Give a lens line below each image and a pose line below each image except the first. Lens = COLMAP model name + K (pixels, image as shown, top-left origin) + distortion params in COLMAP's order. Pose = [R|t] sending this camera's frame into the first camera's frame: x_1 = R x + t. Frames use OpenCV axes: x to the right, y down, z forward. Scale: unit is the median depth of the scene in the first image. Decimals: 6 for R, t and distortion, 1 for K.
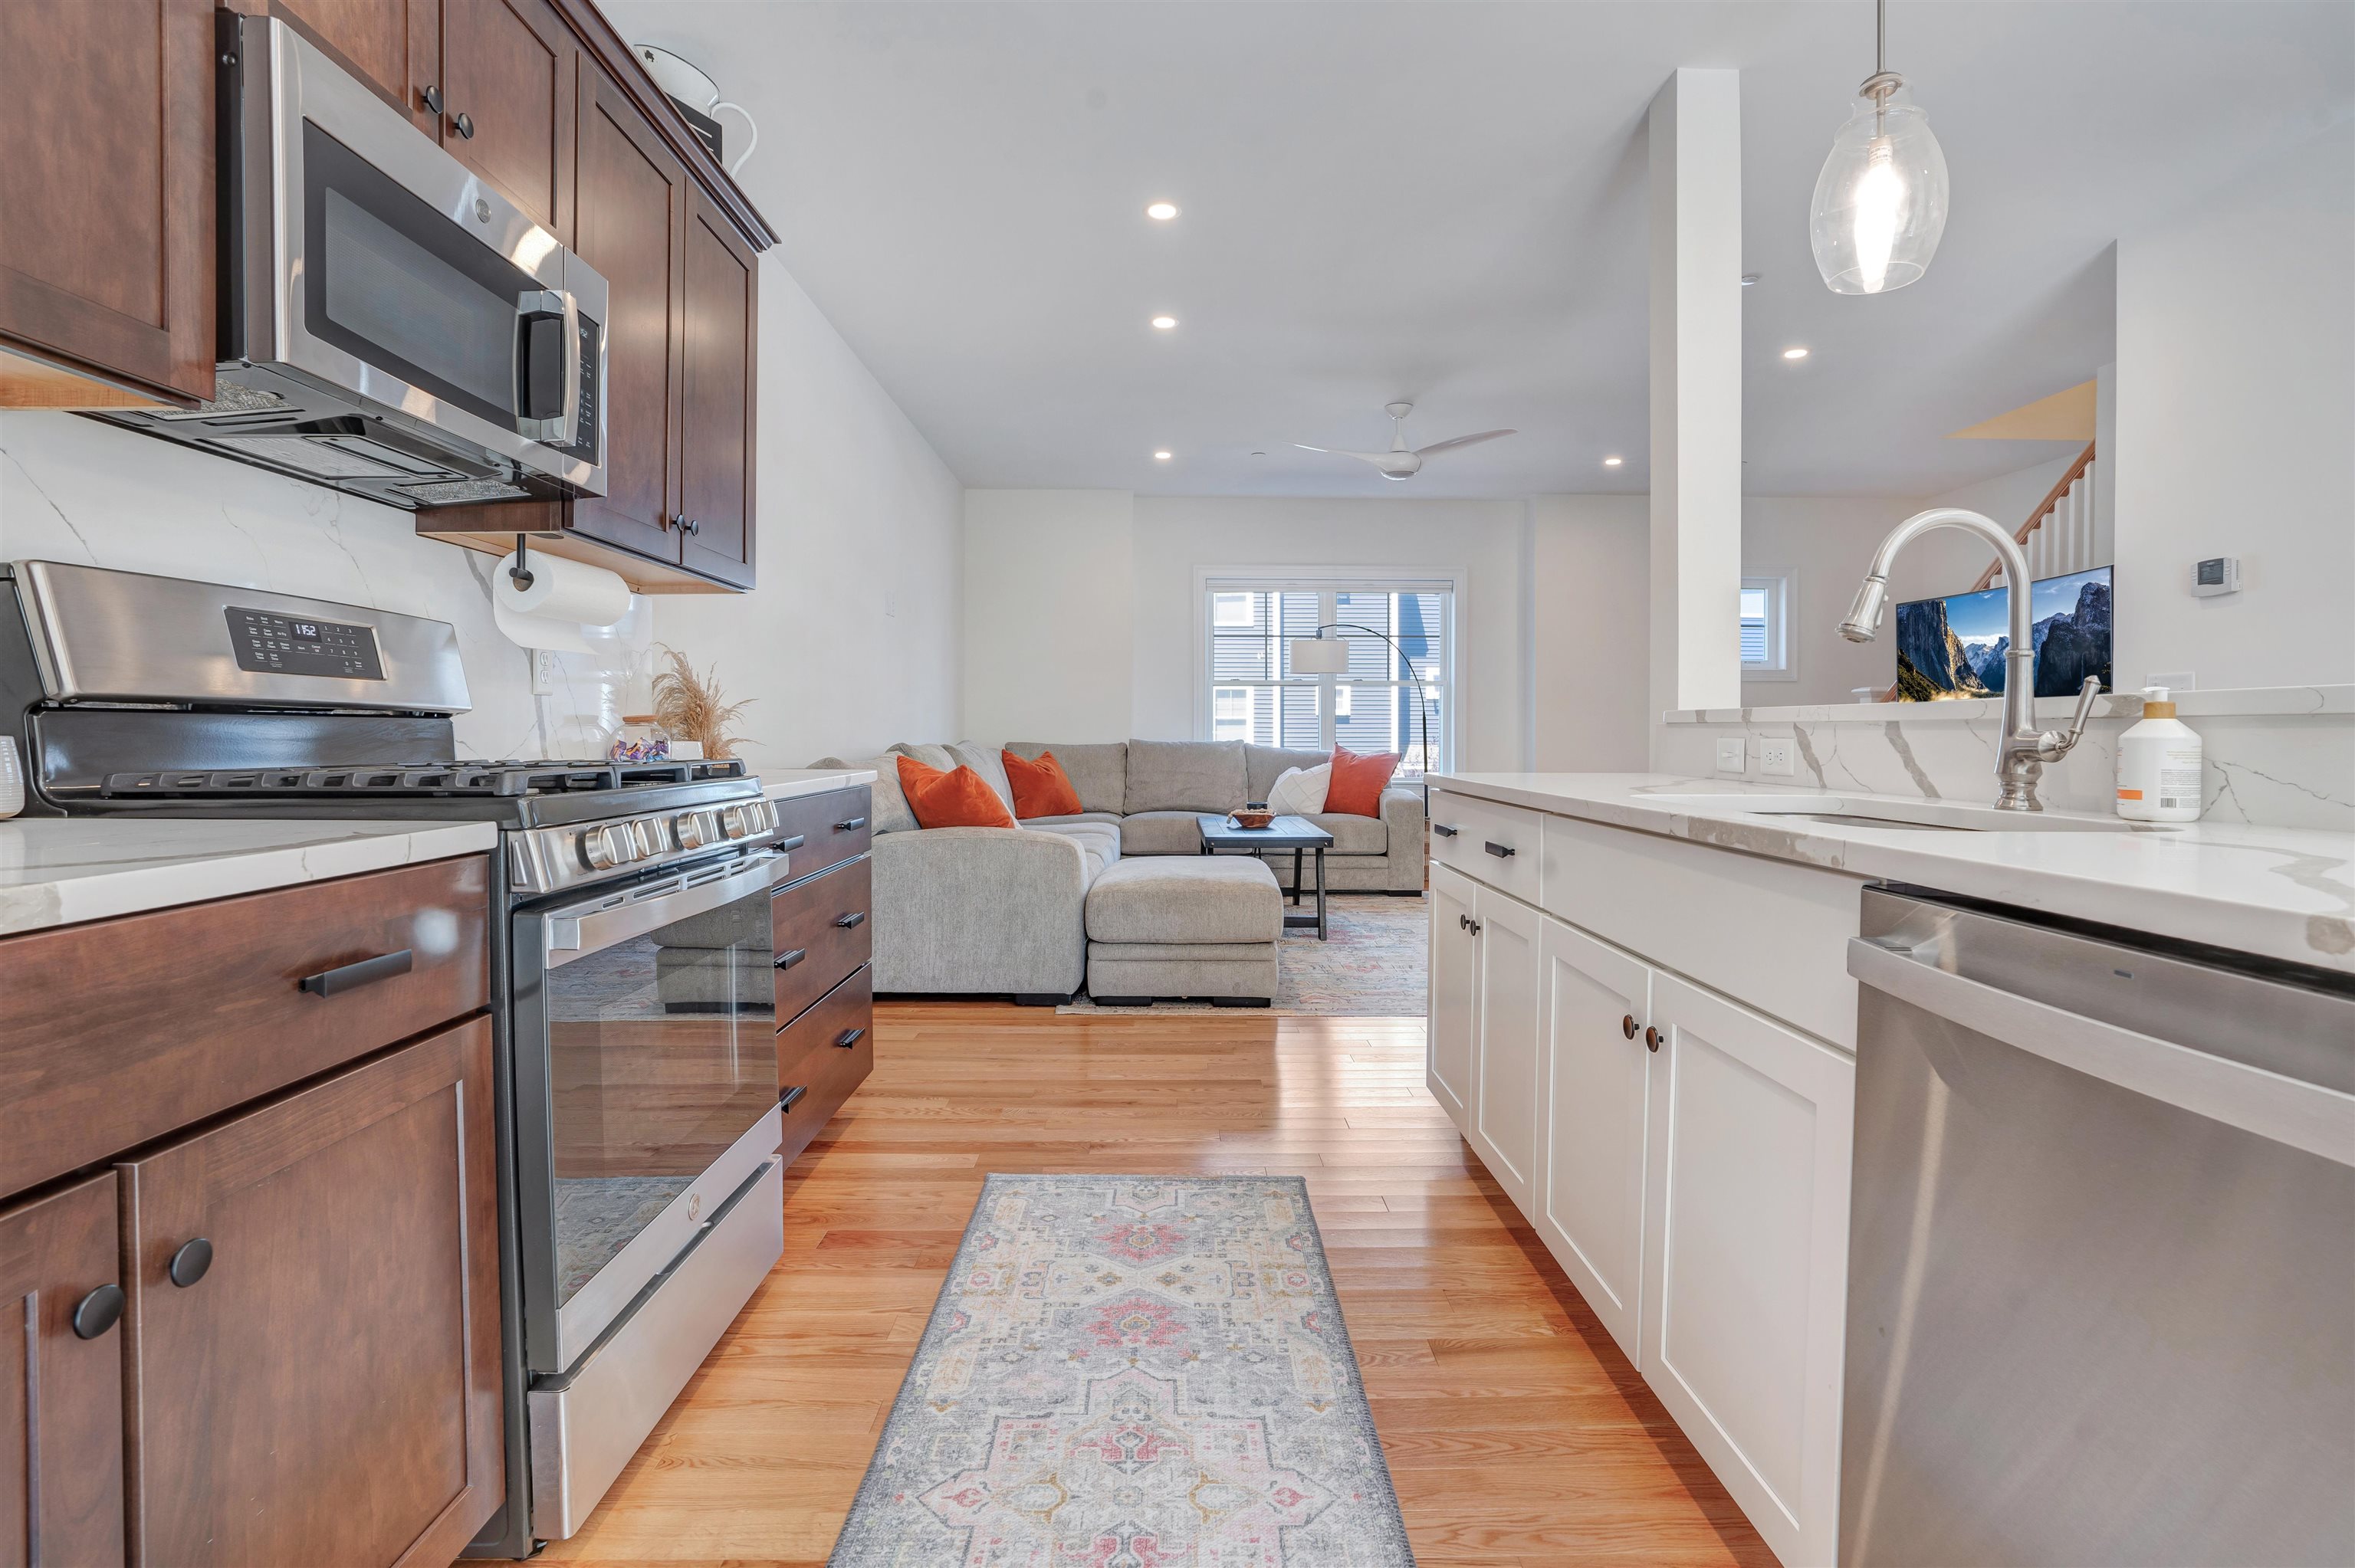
lens RADIAL K [[1112.4, 0, 1174.8], [0, 1112.4, 752.6], [0, 0, 1]] dist [-0.055190, 0.026259]
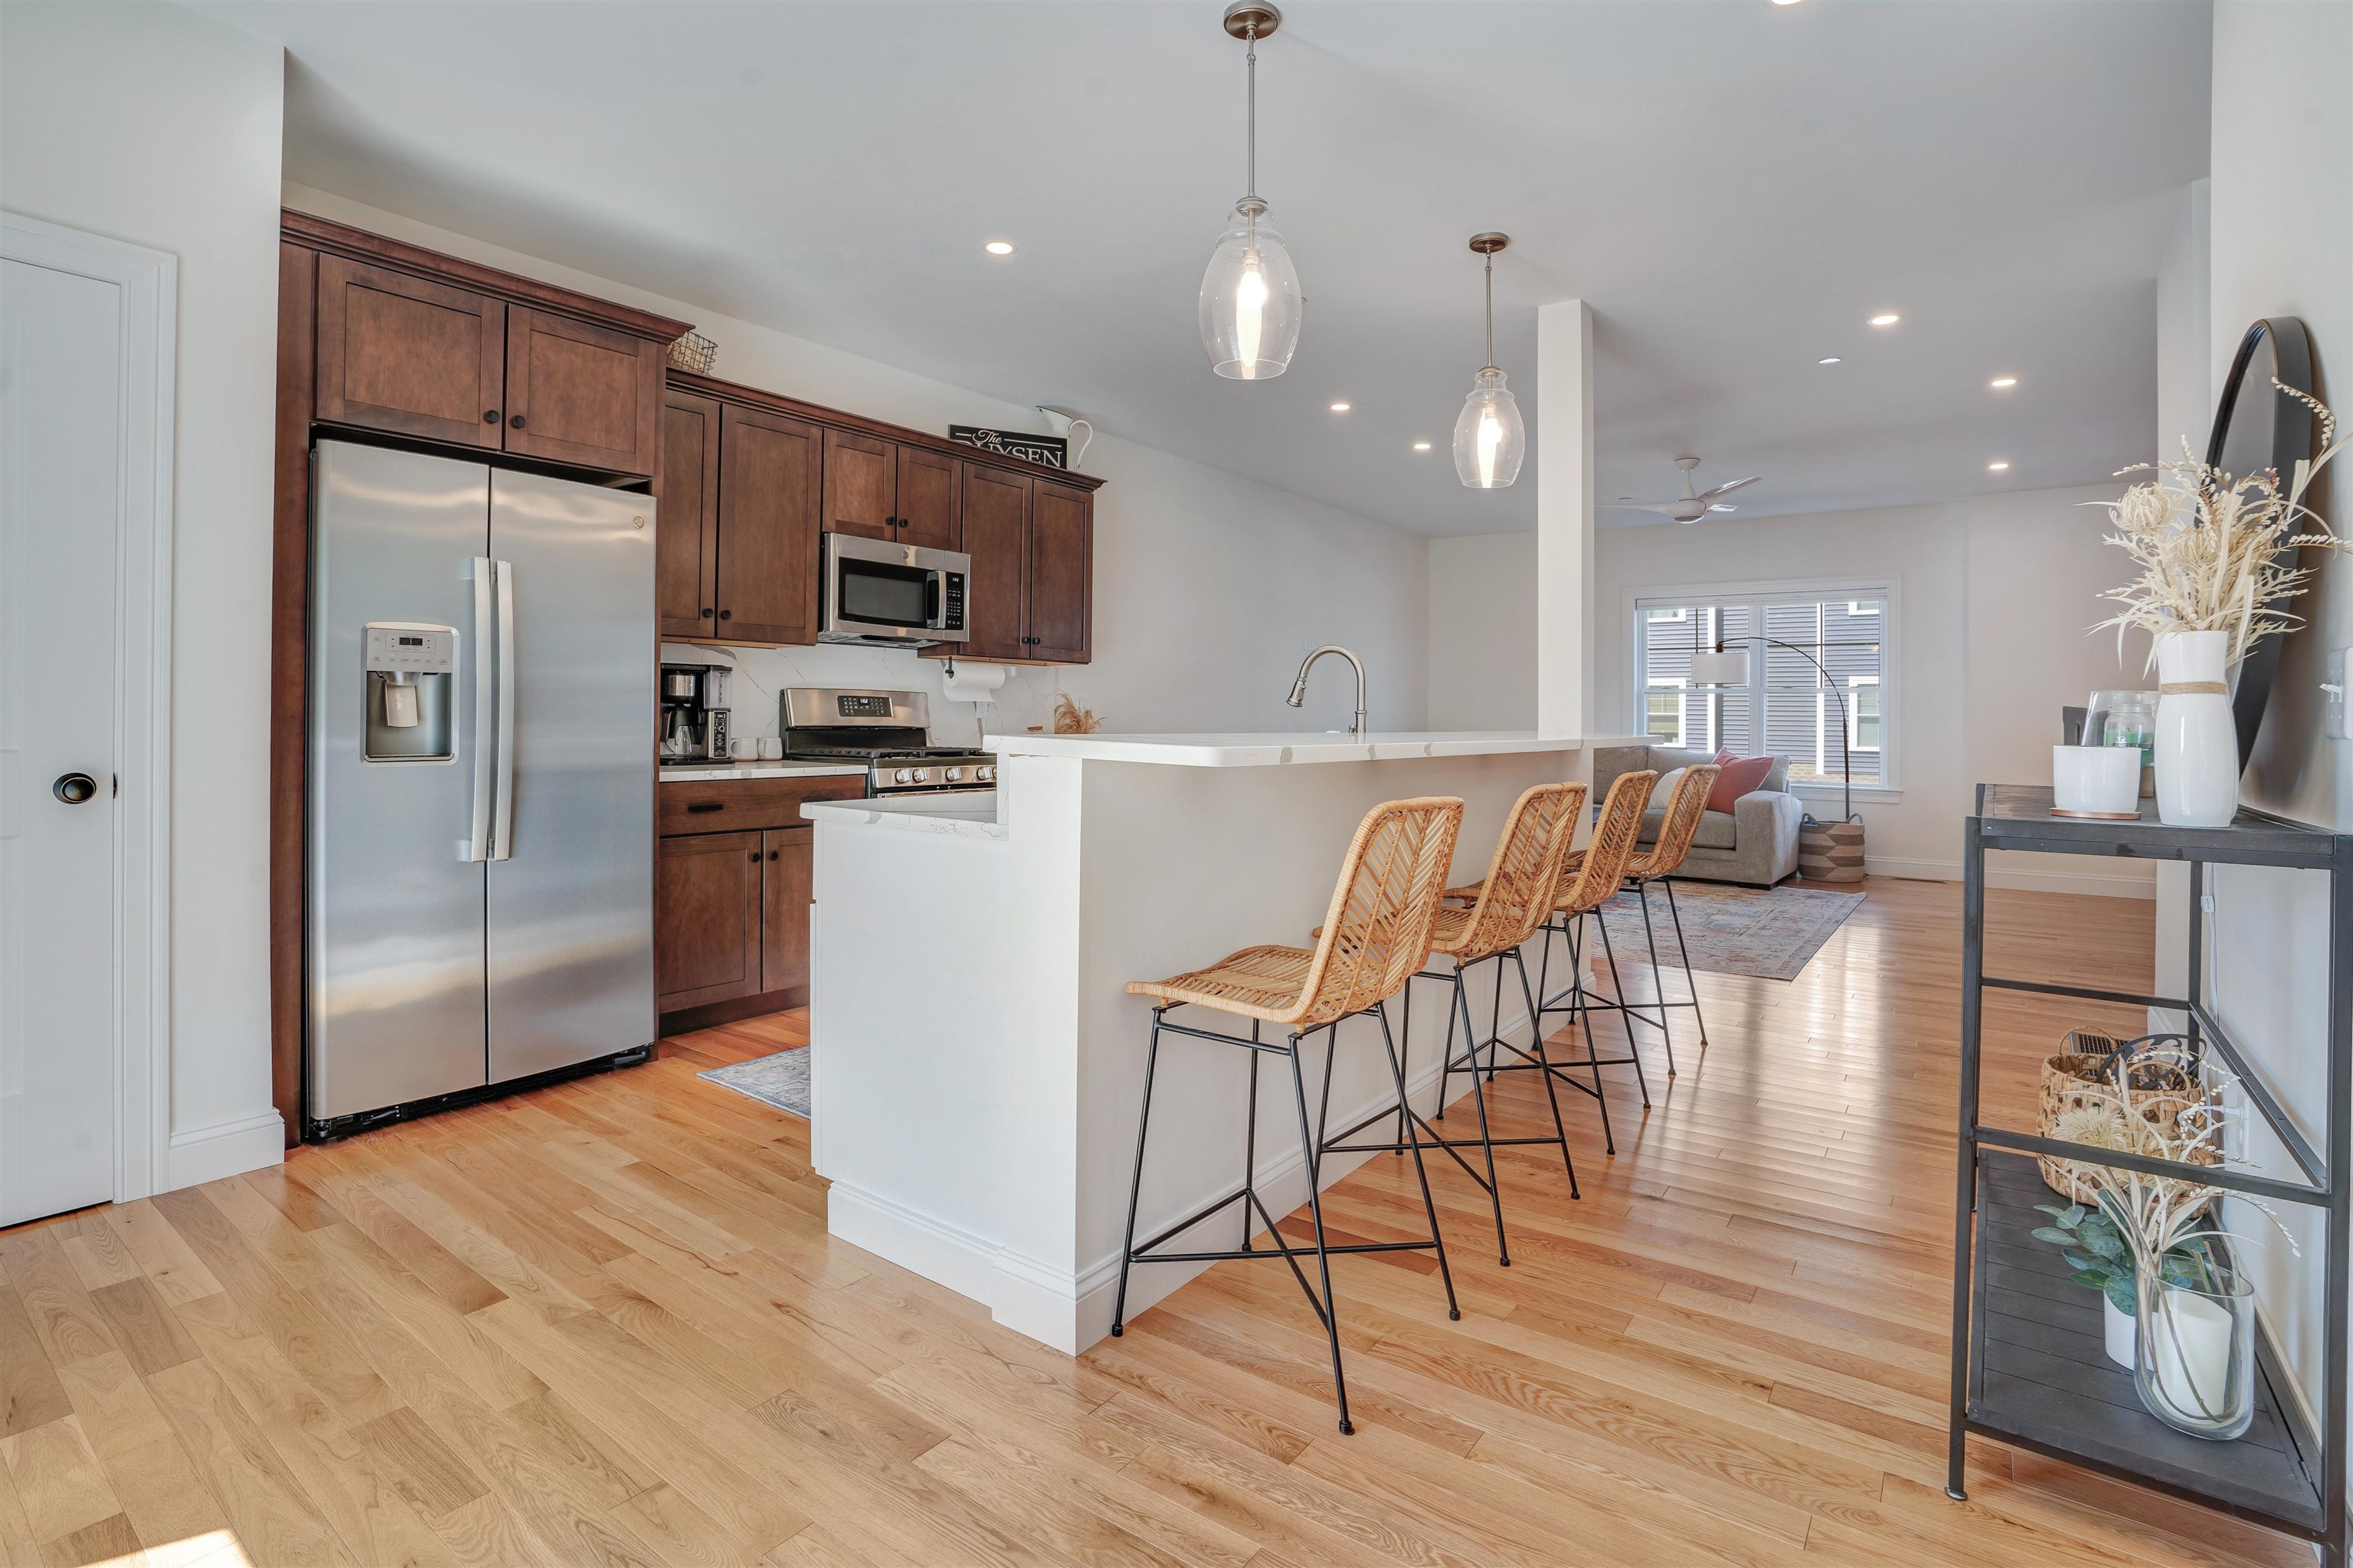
lens RADIAL K [[1124.9, 0, 1173.6], [0, 1124.9, 716.9], [0, 0, 1]] dist [-0.055187, 0.000092]
pose [[0.795338, 0.007090, -0.606125, 1.290290], [-0.021293, 0.999641, -0.016247, -0.029272], [0.605792, 0.025828, 0.795203, -0.683399]]
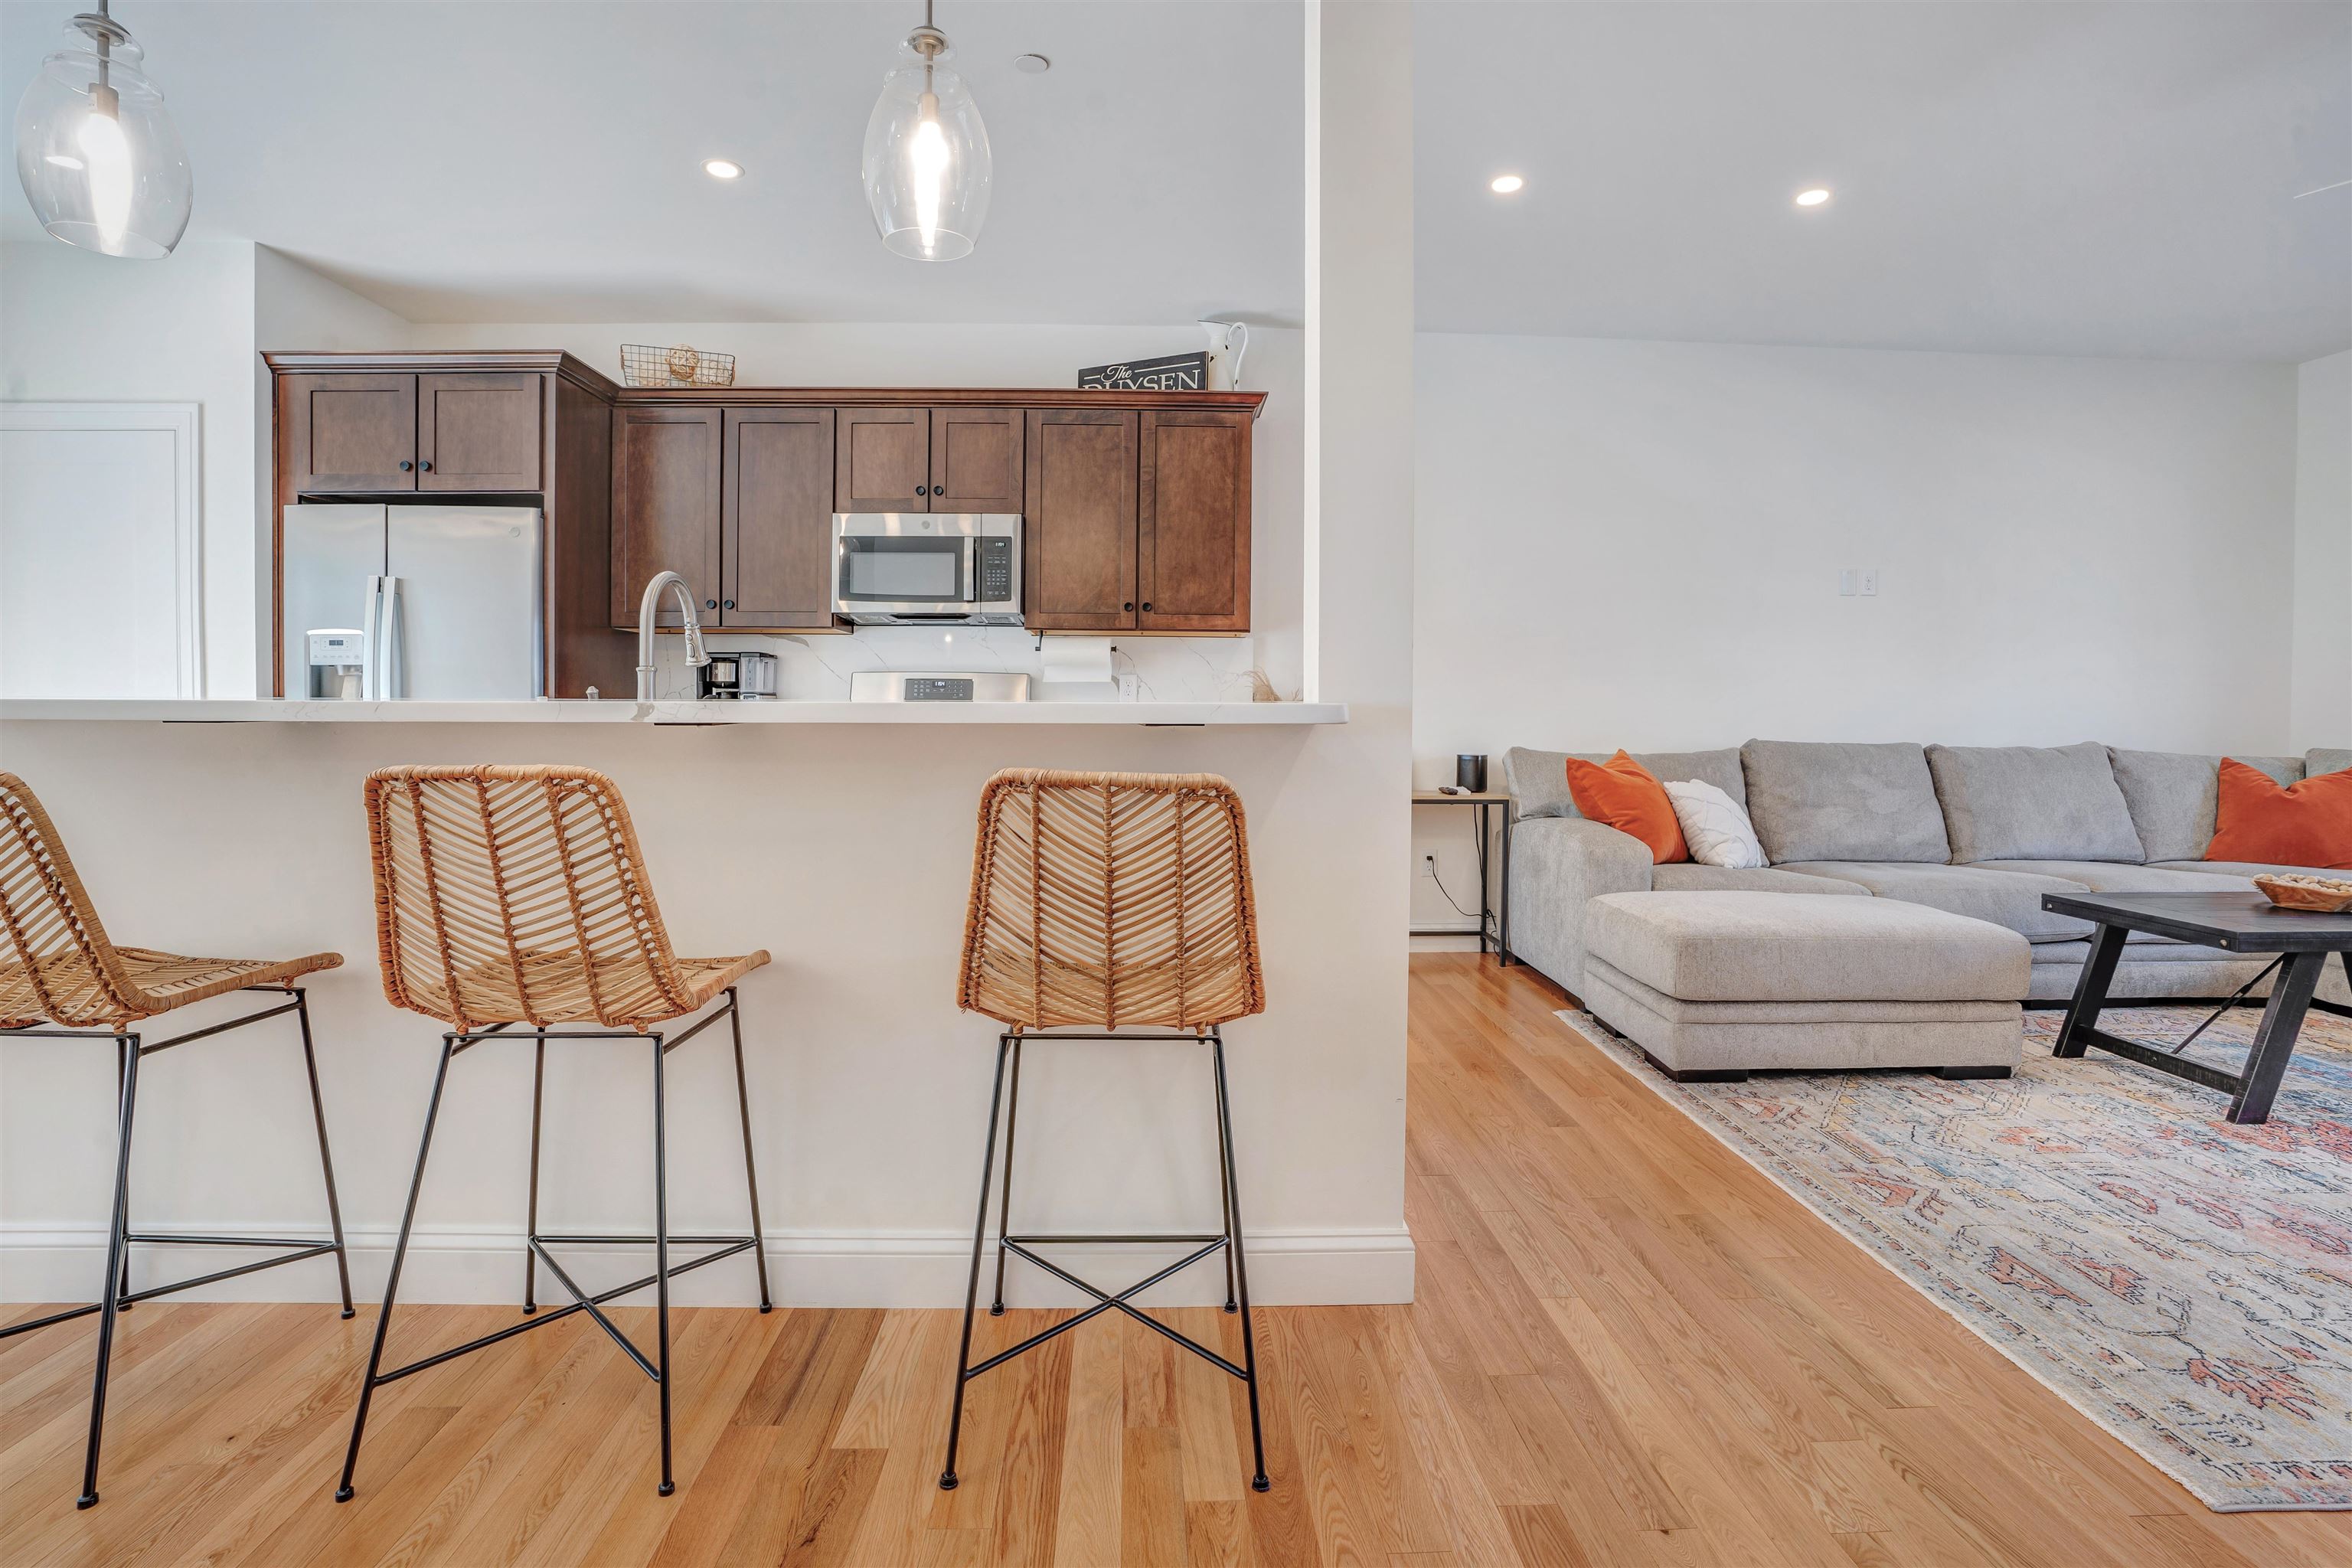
lens RADIAL K [[1124.4, 0, 1173.1], [0, 1124.4, 717.0], [0, 0, 1]] dist [-0.055187, 0.000092]
pose [[0.026860, 0.003611, -0.999633, 1.586790], [-0.025012, 0.999683, 0.002939, -0.039824], [0.999326, 0.024924, 0.026942, 1.154093]]
